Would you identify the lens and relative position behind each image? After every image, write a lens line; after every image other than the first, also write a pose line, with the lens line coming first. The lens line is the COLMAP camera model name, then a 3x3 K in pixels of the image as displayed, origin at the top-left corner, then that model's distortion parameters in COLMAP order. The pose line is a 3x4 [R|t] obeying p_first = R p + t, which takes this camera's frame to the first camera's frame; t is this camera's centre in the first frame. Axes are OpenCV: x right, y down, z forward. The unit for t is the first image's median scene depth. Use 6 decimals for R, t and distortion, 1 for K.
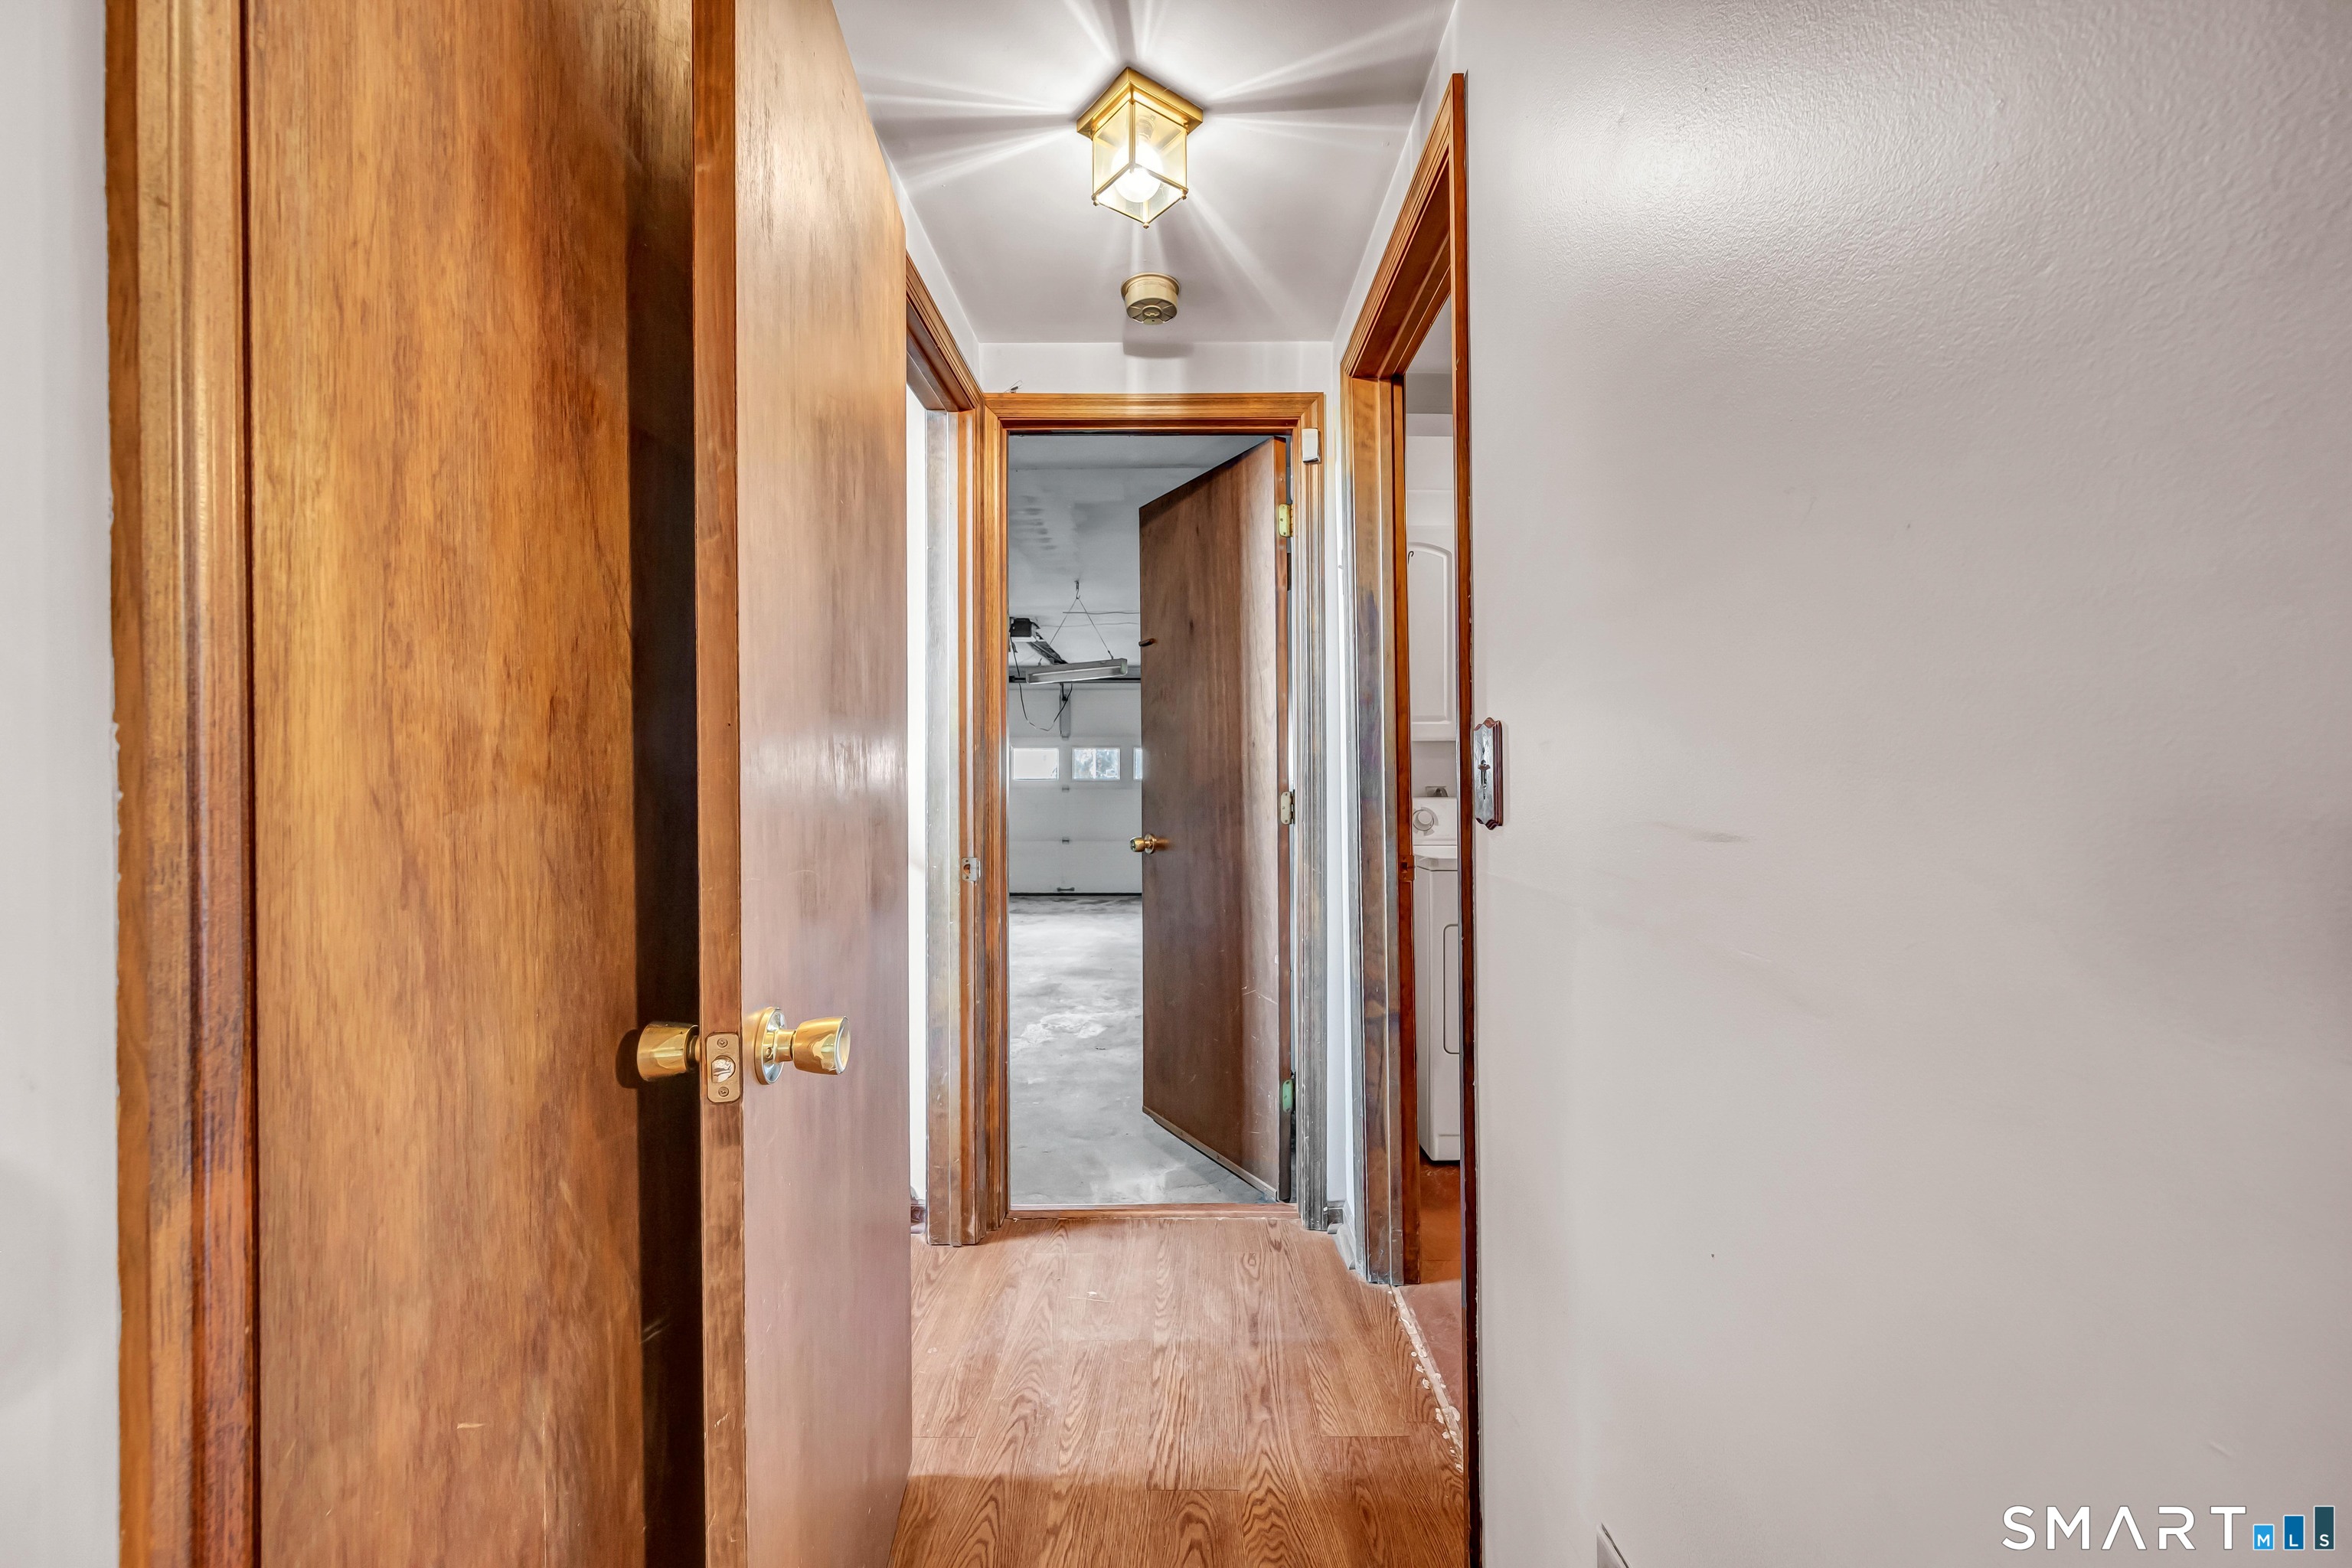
lens RADIAL K [[934.6, 0, 1176.0], [0, 934.6, 784.0], [0, 0, 1]] dist [-0.000715, -0.000265]
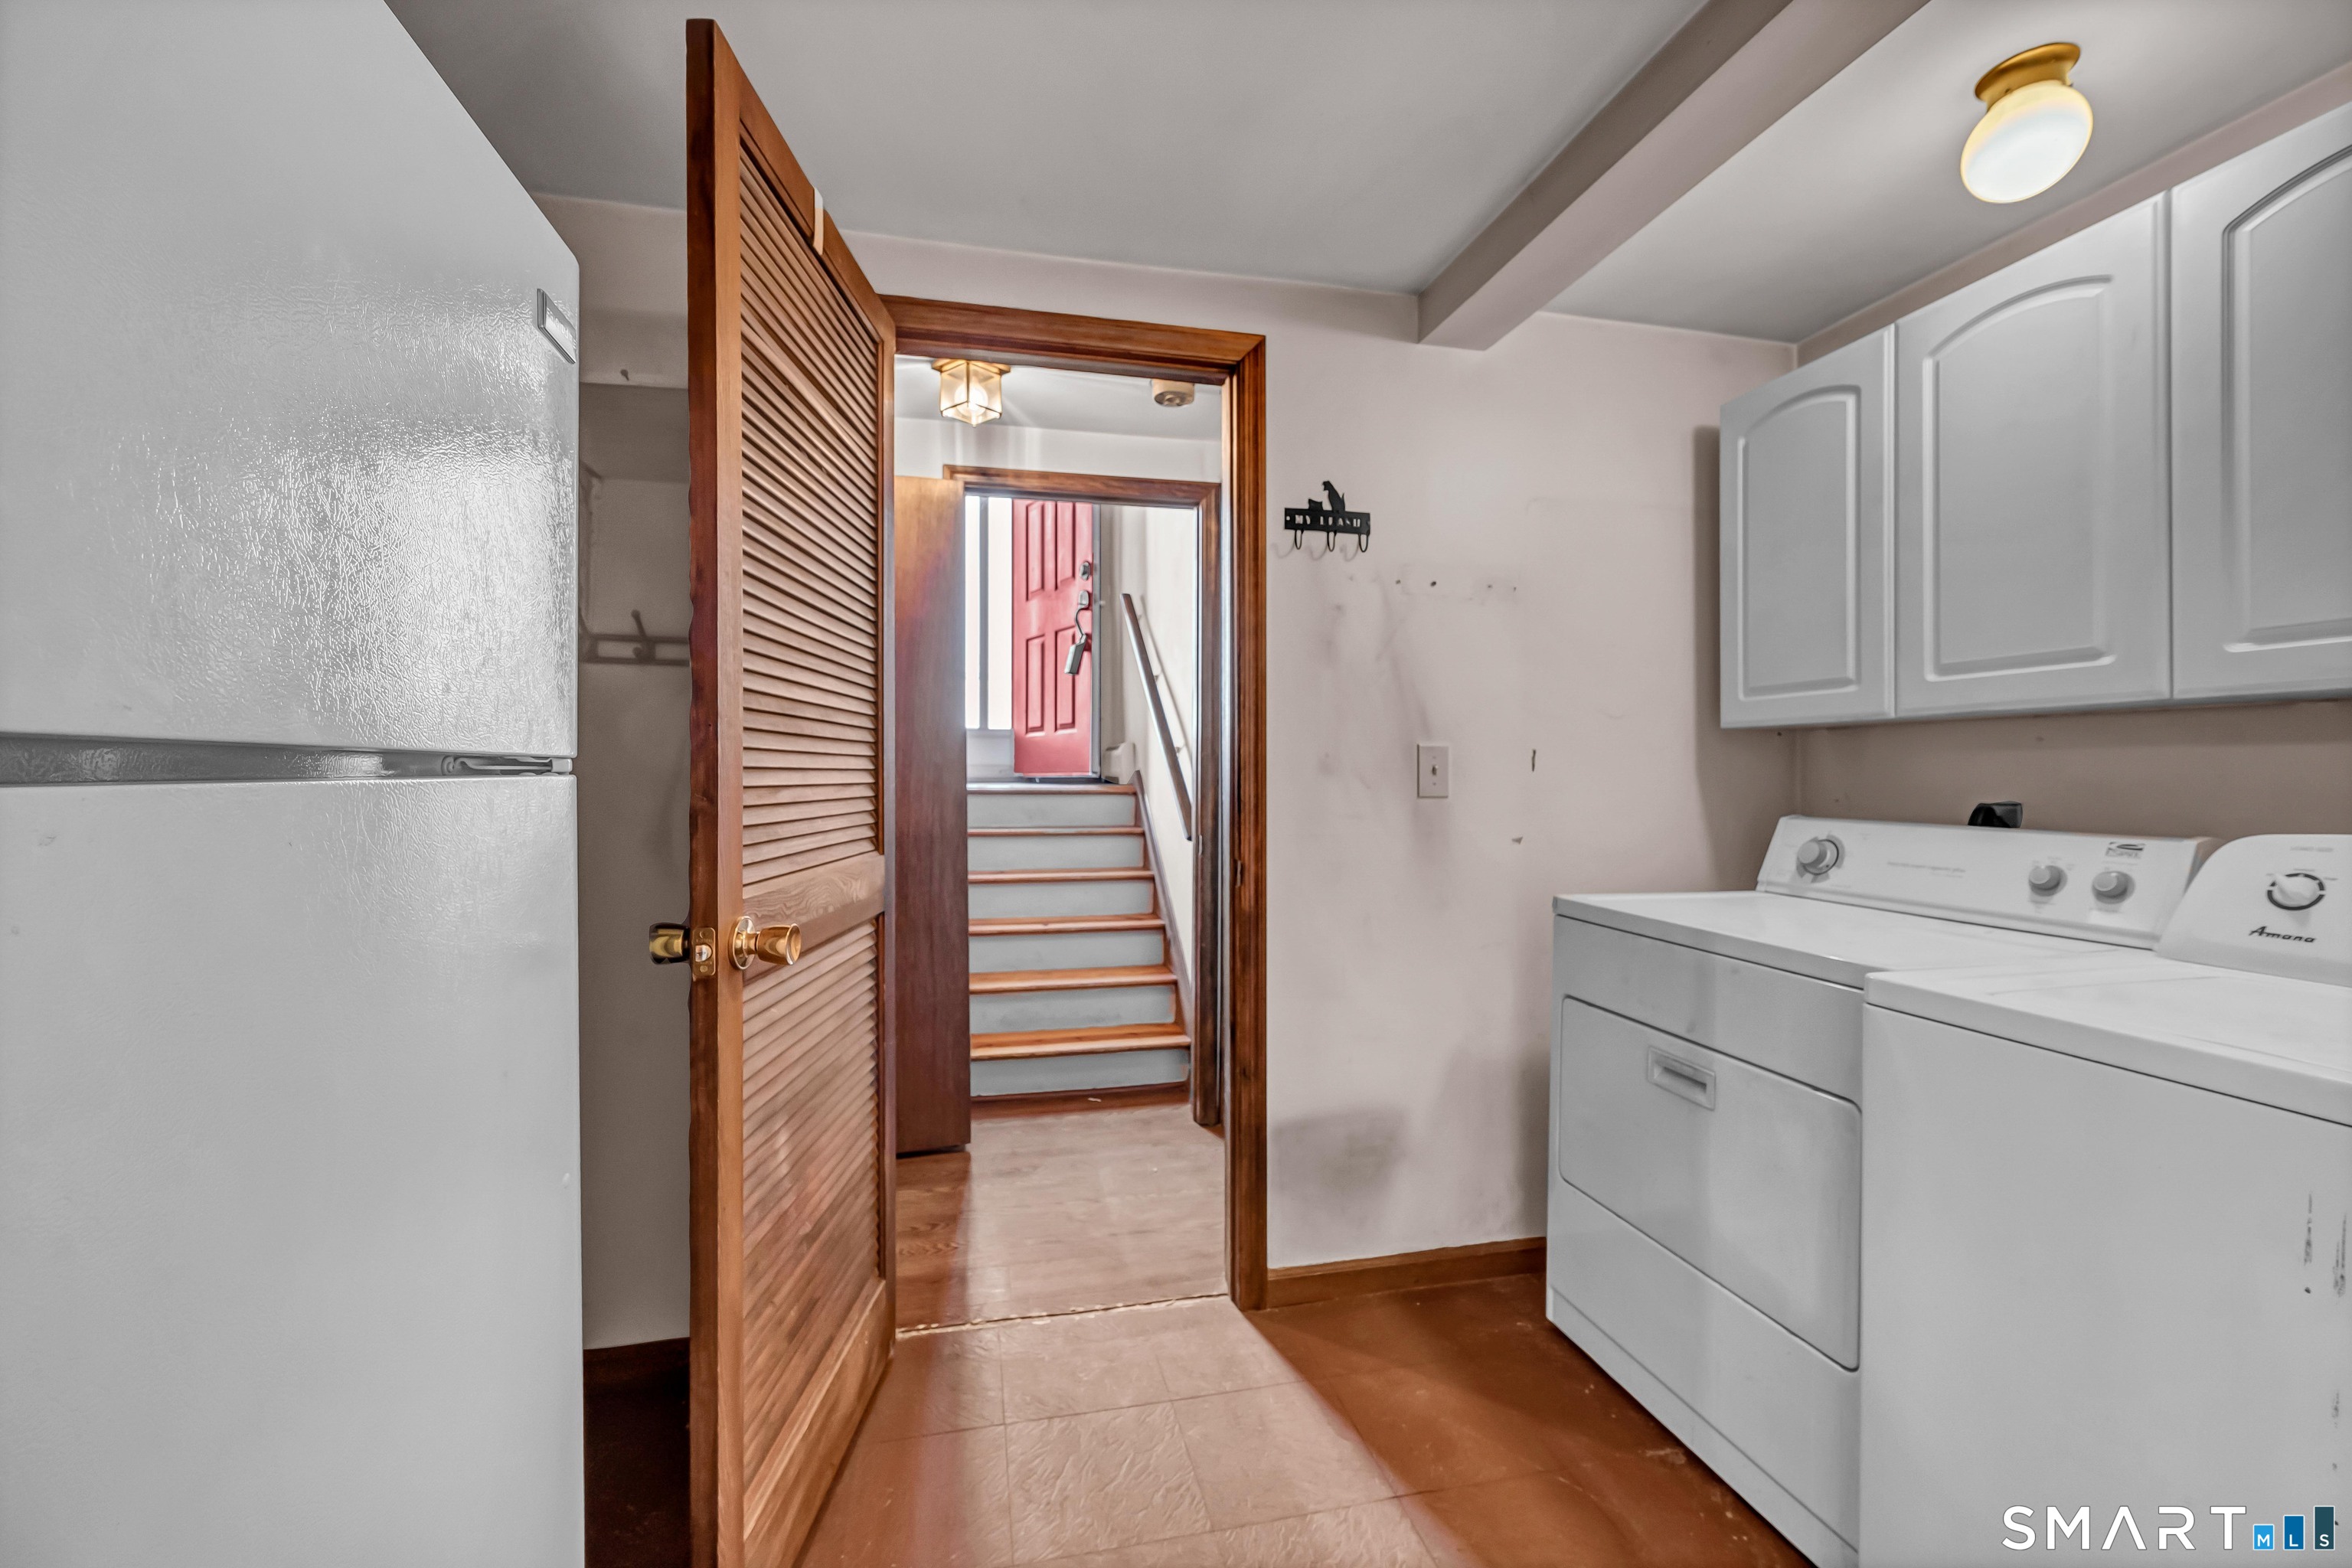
lens RADIAL K [[934.6, 0, 1176.0], [0, 934.6, 784.0], [0, 0, 1]] dist [-0.000715, -0.000265]
pose [[0.203463, 0.012113, -0.979008, 1.279066], [-0.005910, 0.999920, 0.011143, -0.018575], [0.979065, 0.003519, 0.203519, 0.799551]]
